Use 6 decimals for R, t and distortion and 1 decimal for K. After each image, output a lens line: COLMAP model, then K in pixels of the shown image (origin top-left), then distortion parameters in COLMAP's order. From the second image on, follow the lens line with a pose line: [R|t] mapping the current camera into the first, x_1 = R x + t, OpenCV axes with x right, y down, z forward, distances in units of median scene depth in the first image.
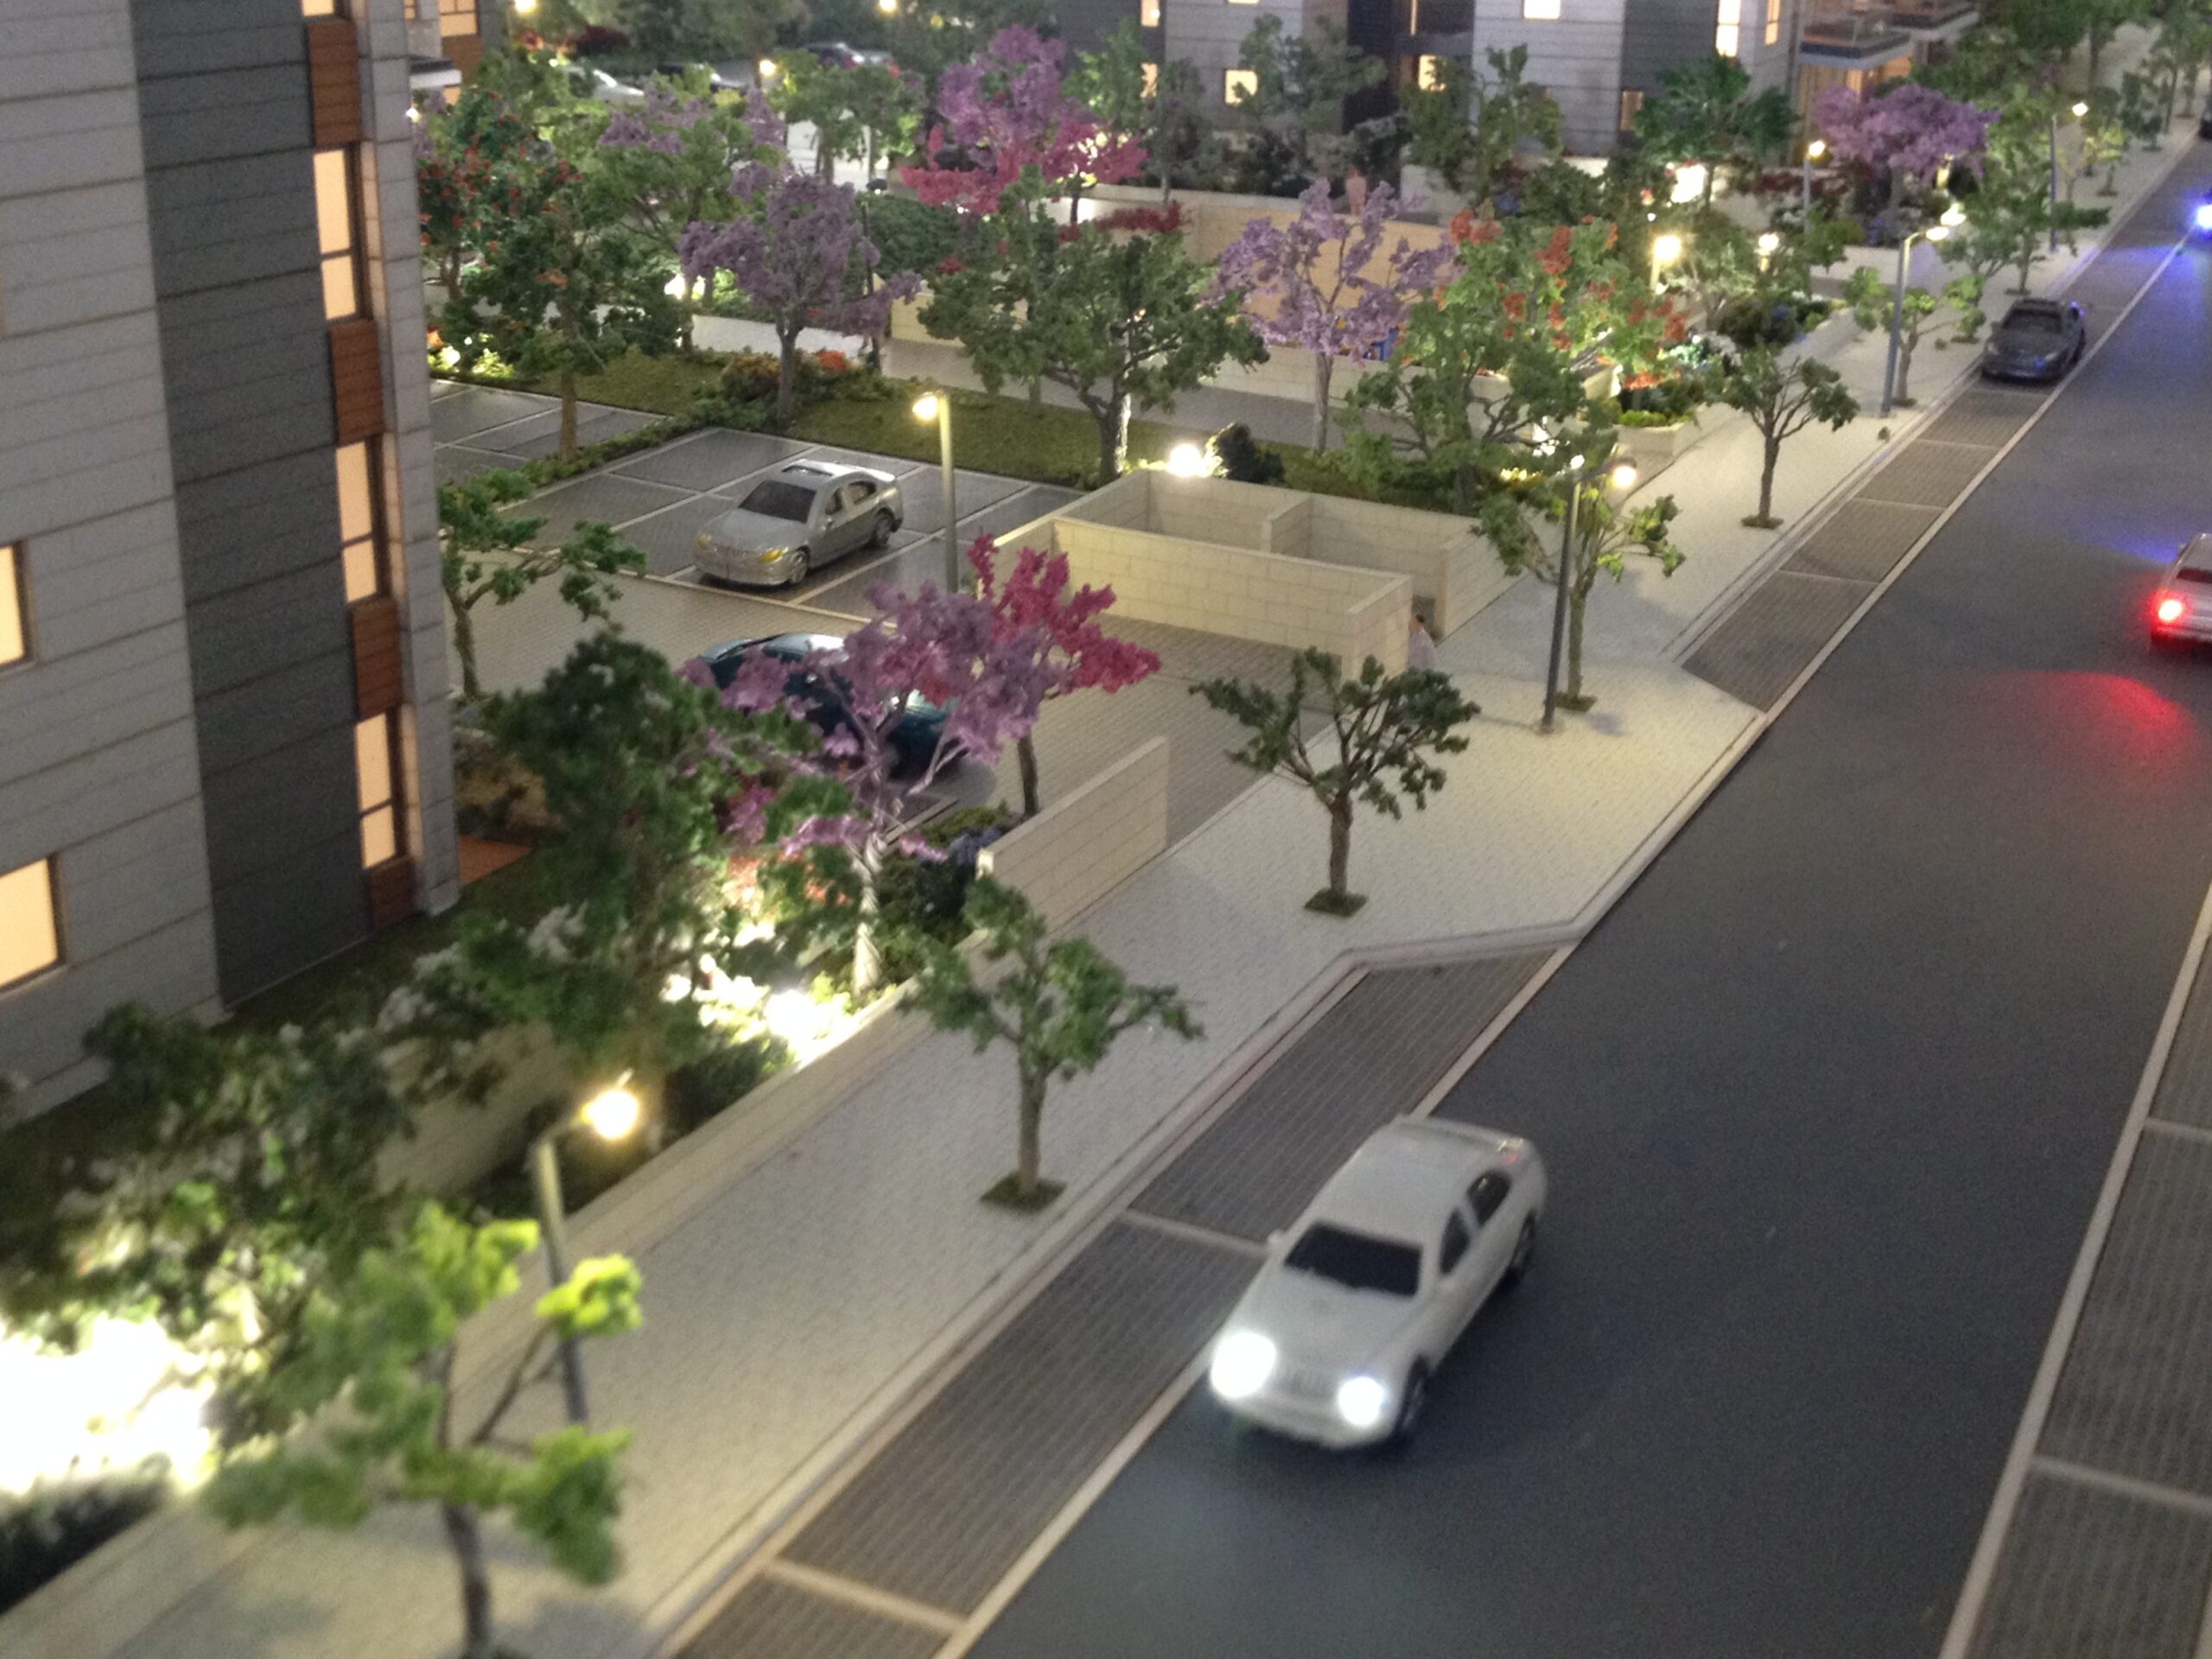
lens RADIAL K [[3005.2, 0, 1106.0], [0, 3005.2, 829.5], [0, 0, 1]] dist [0.136184, -0.306956]
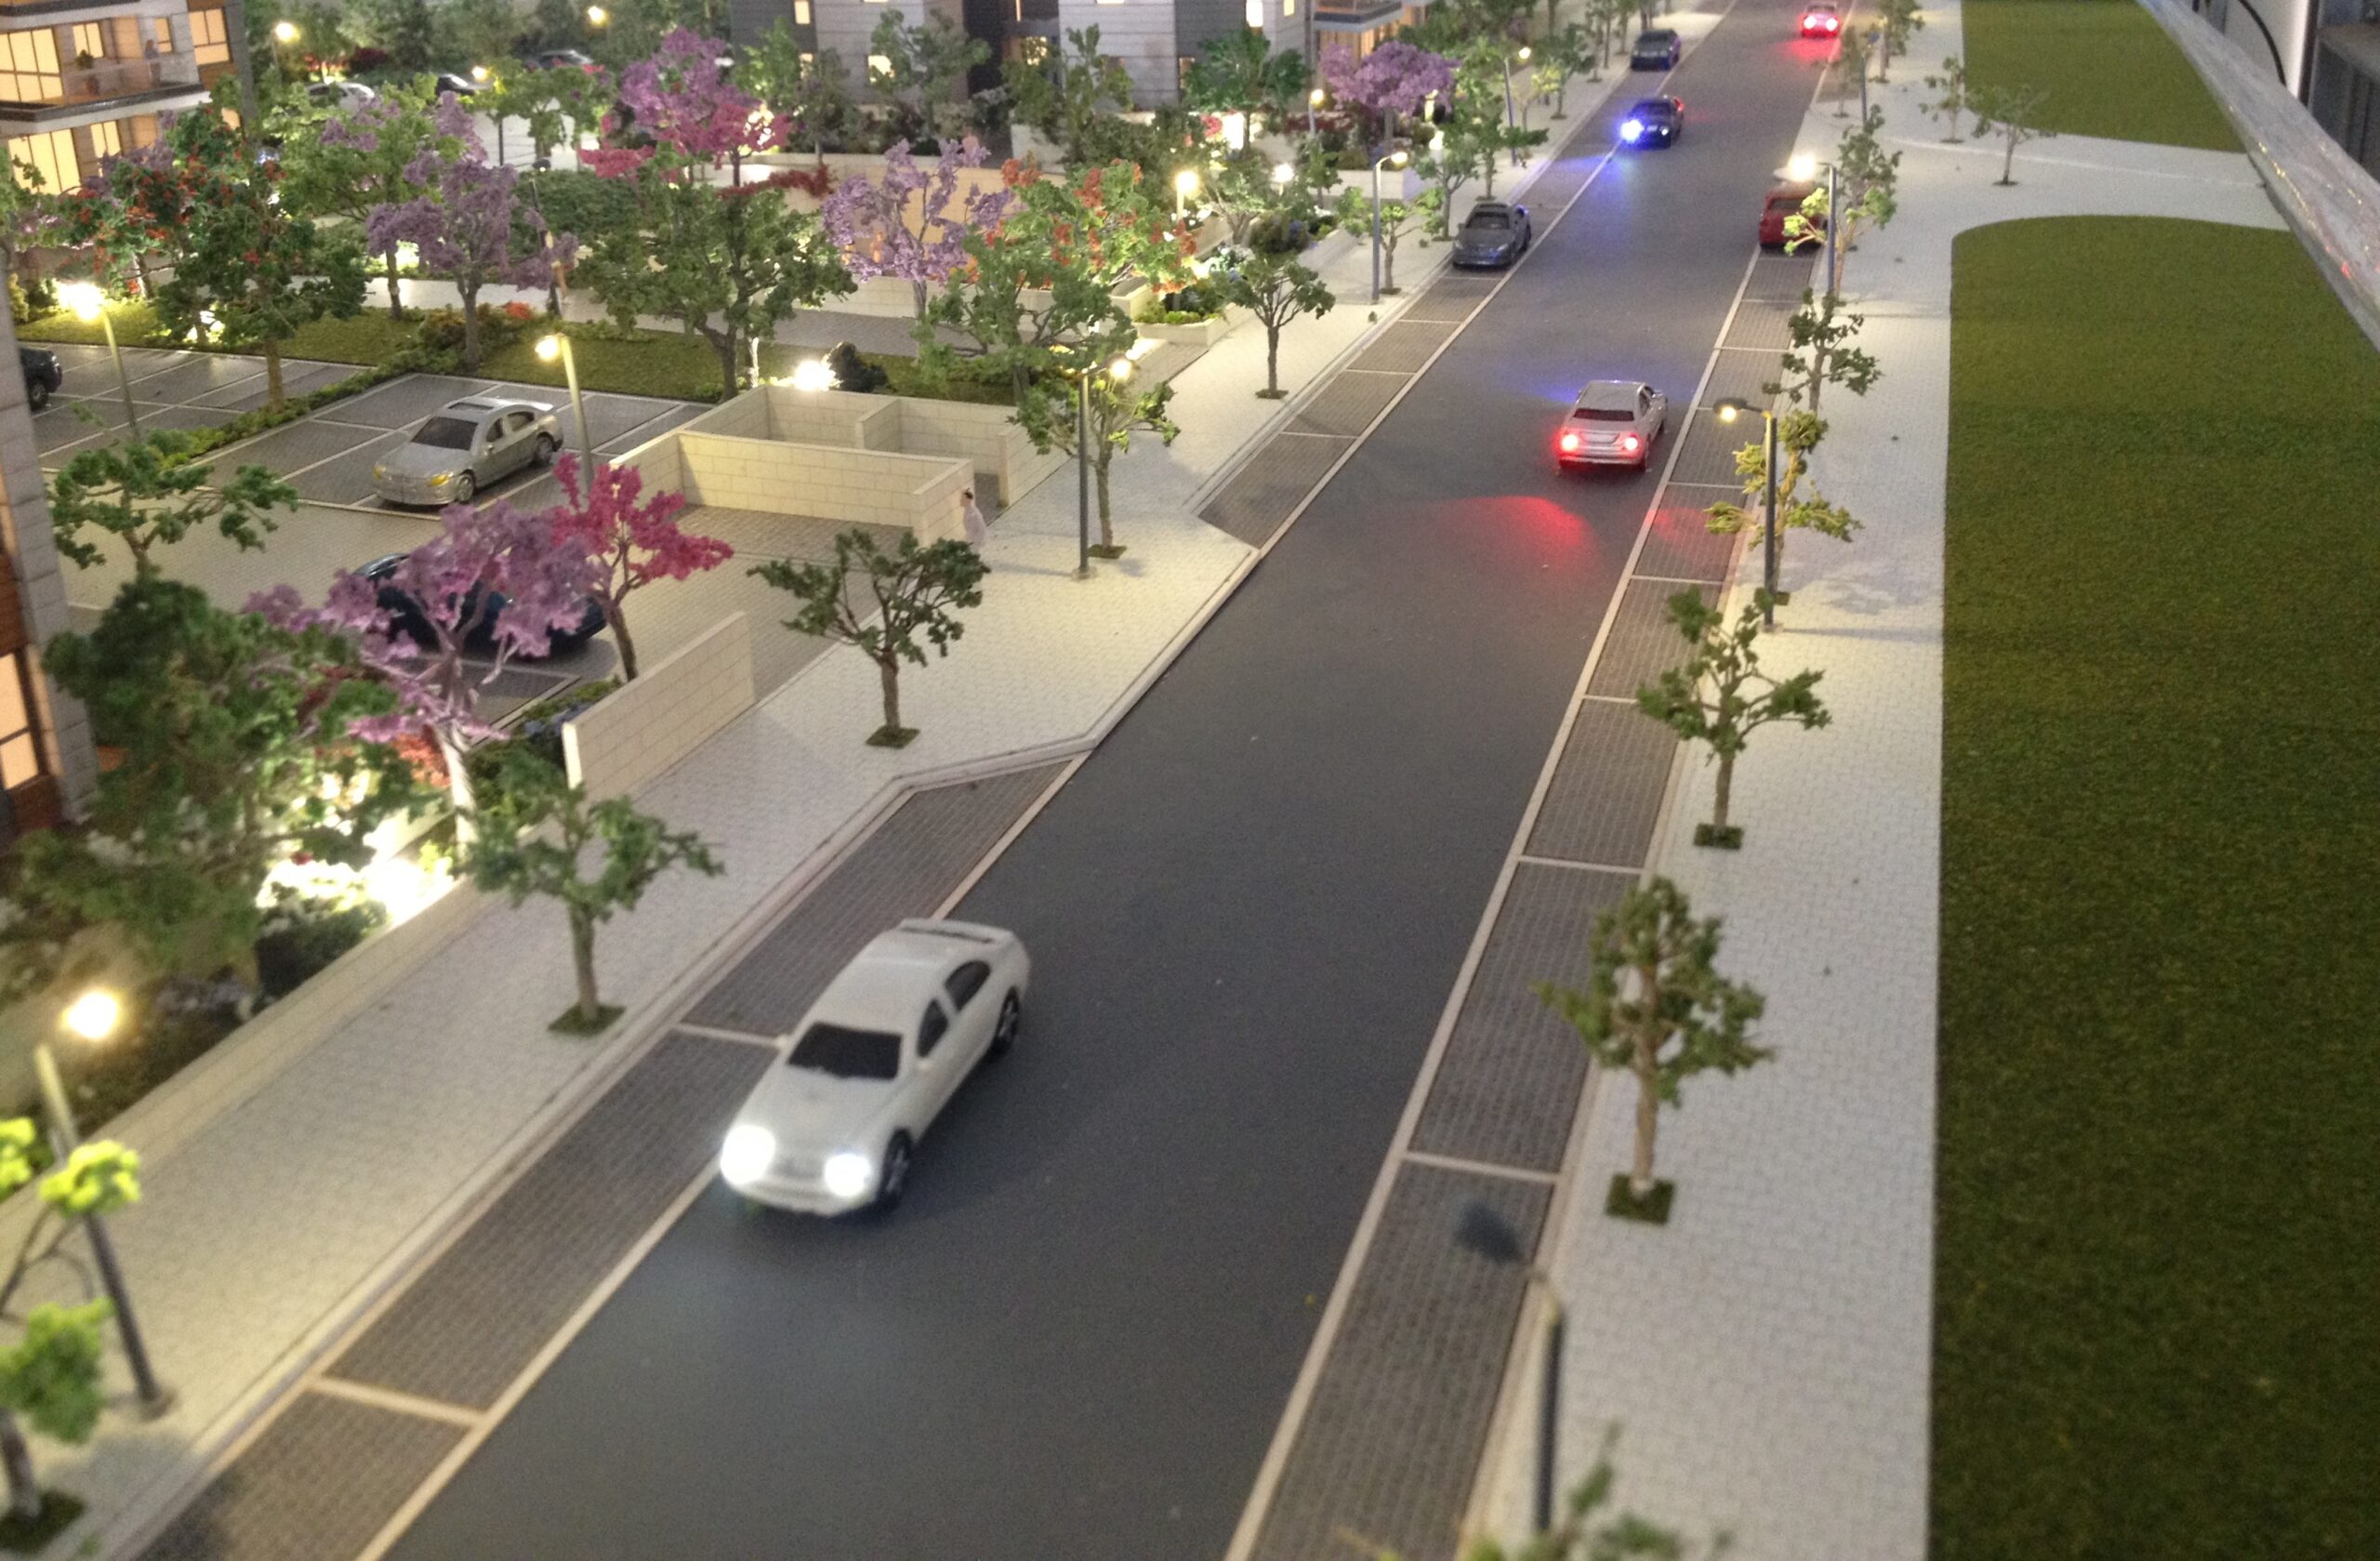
lens RADIAL K [[2330.8, 0, 1197.9], [0, 2330.8, 653.9], [0, 0, 1]] dist [0.159599, -0.414819]
pose [[0.989259, -0.085353, 0.118662, 0.065119], [0.084826, 0.996351, 0.009490, -0.005458], [-0.119039, 0.000678, 0.992889, 0.035819]]
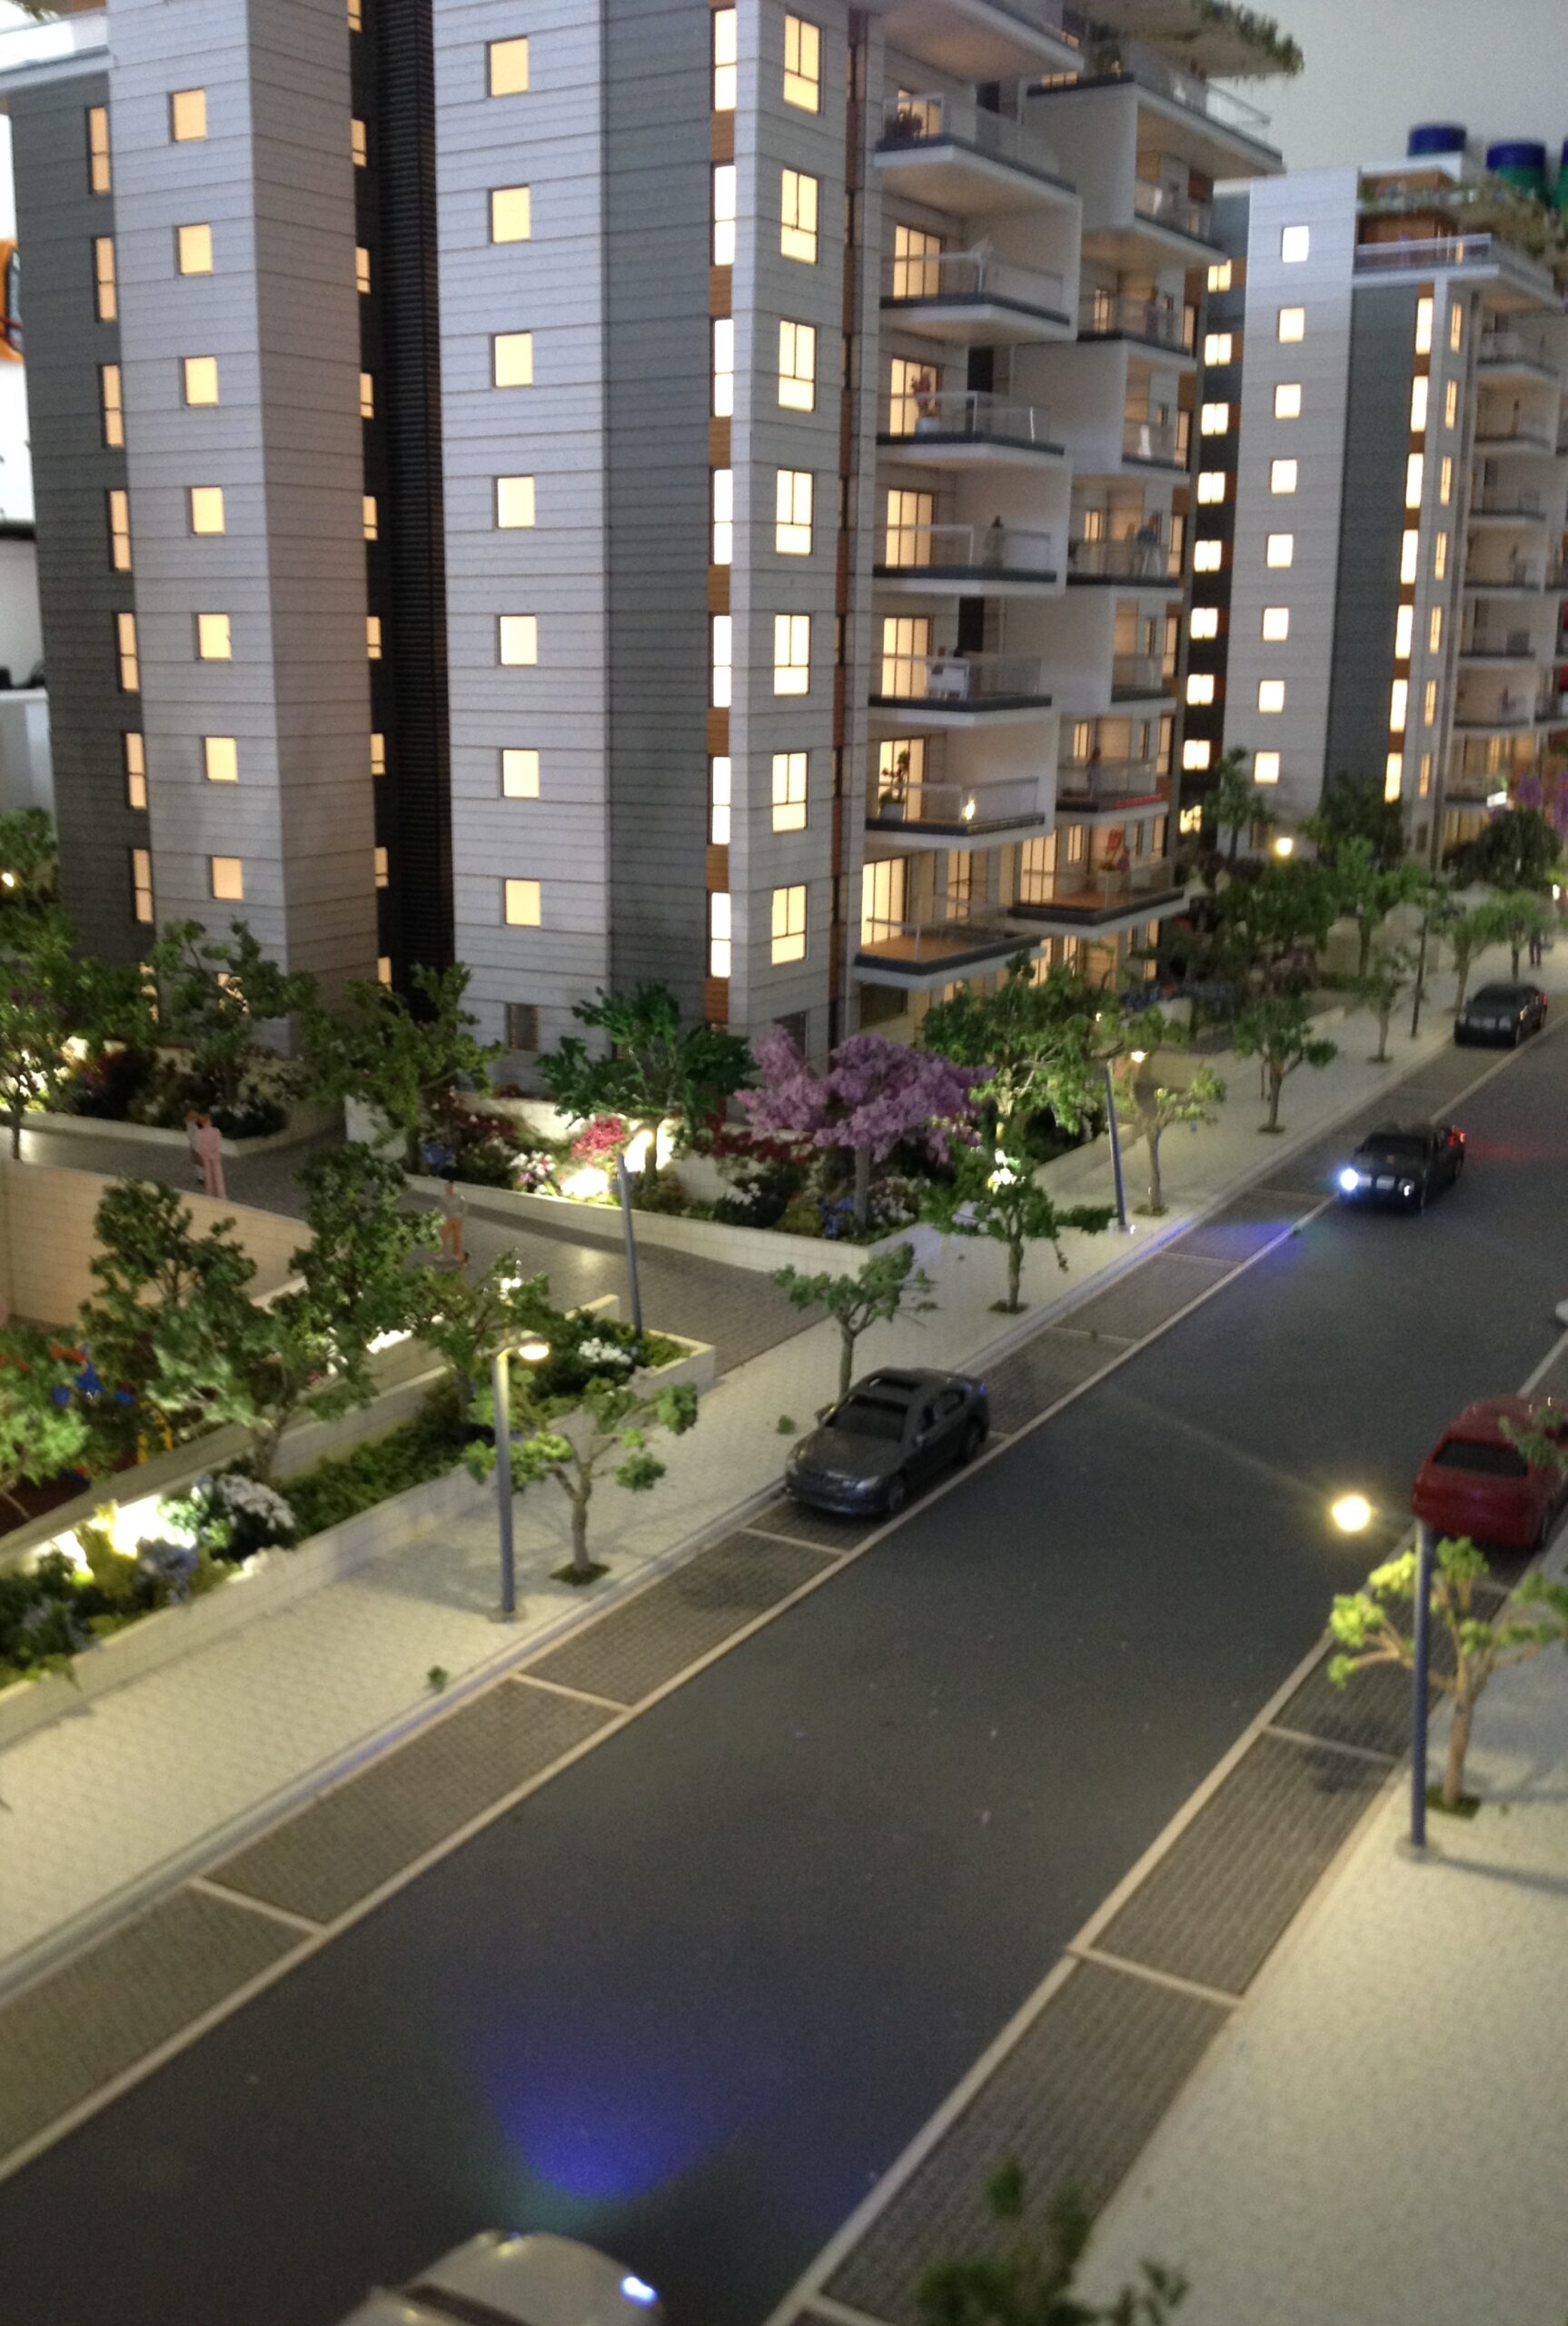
lens RADIAL K [[2310.7, 0, 679.8], [0, 2310.7, 1119.9], [0, 0, 1]] dist [0.095135, -0.001048]
pose [[0.992312, 0.014902, -0.122858, 0.430342], [-0.031053, 0.990947, -0.130616, -0.217082], [0.119799, 0.133427, 0.983791, 0.634049]]
